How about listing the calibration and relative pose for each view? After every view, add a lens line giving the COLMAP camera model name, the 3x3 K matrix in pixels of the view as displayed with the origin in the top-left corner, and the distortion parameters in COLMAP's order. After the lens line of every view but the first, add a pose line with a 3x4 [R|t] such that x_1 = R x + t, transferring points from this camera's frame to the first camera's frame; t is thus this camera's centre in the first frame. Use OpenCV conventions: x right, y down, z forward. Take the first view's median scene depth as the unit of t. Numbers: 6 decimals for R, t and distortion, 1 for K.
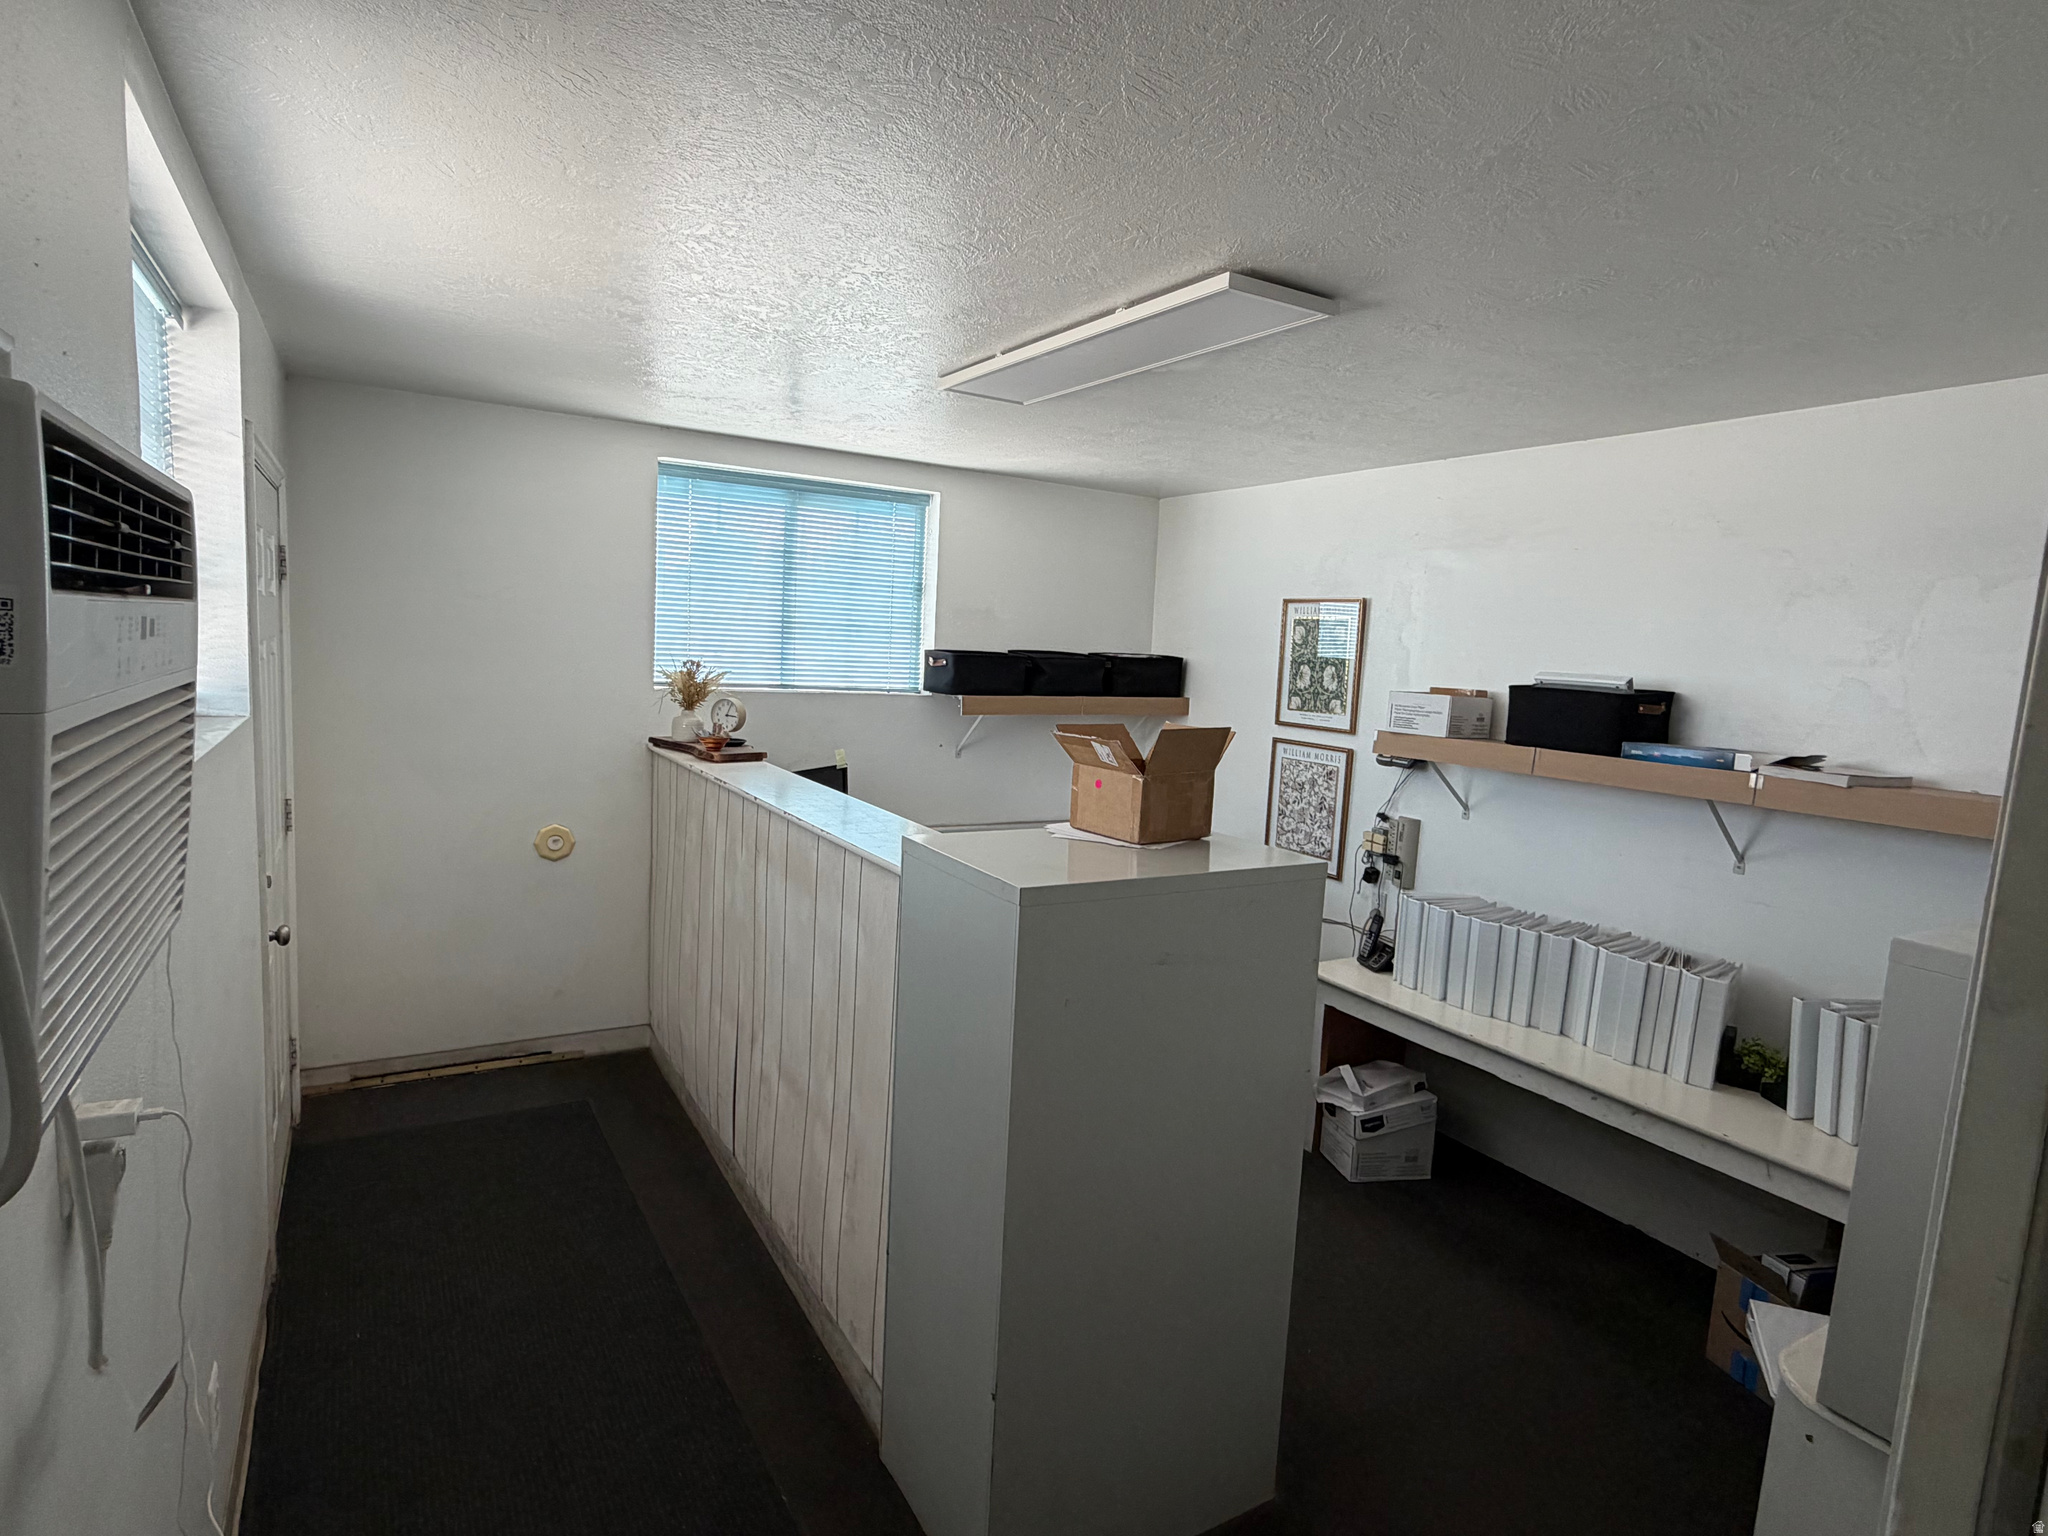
lens RADIAL K [[1072.7, 0, 1024.0], [0, 1072.7, 768.0], [0, 0, 1]] dist [-0.001120, -0.000072]
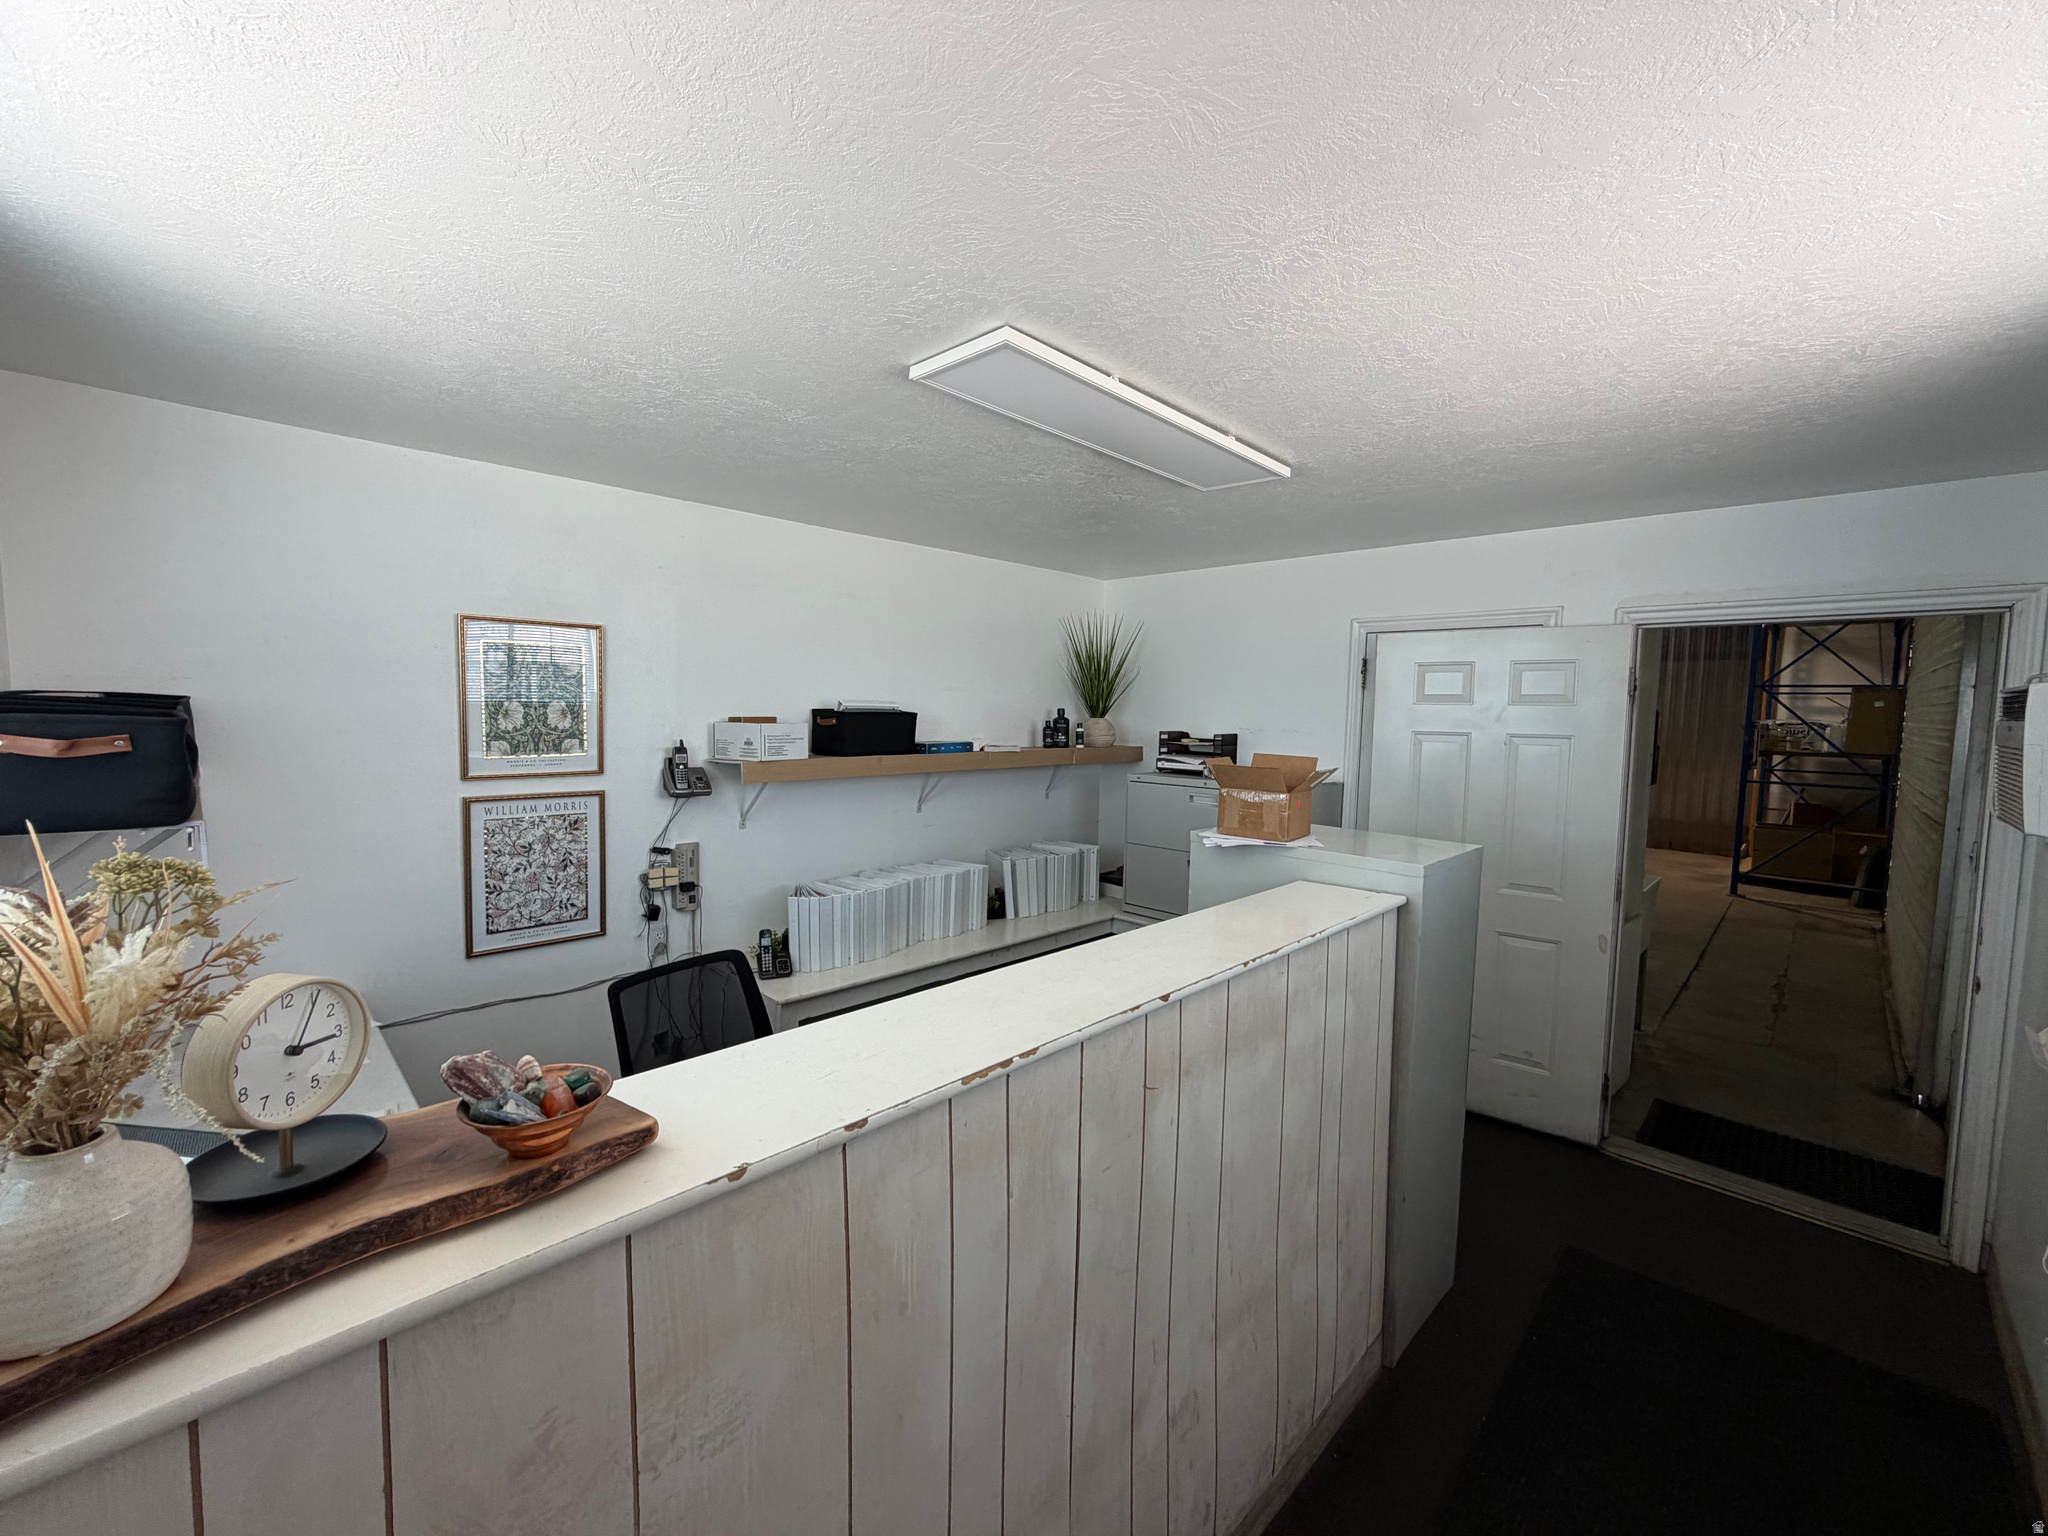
lens RADIAL K [[820.0, 0, 1024.0], [0, 820.0, 768.0], [0, 0, 1]] dist [-0.001294, 0.000448]
pose [[-0.242964, -0.126271, 0.961782, -0.447995], [0.083372, 0.985104, 0.150394, -0.111092], [-0.966446, 0.116726, -0.228818, 0.808008]]
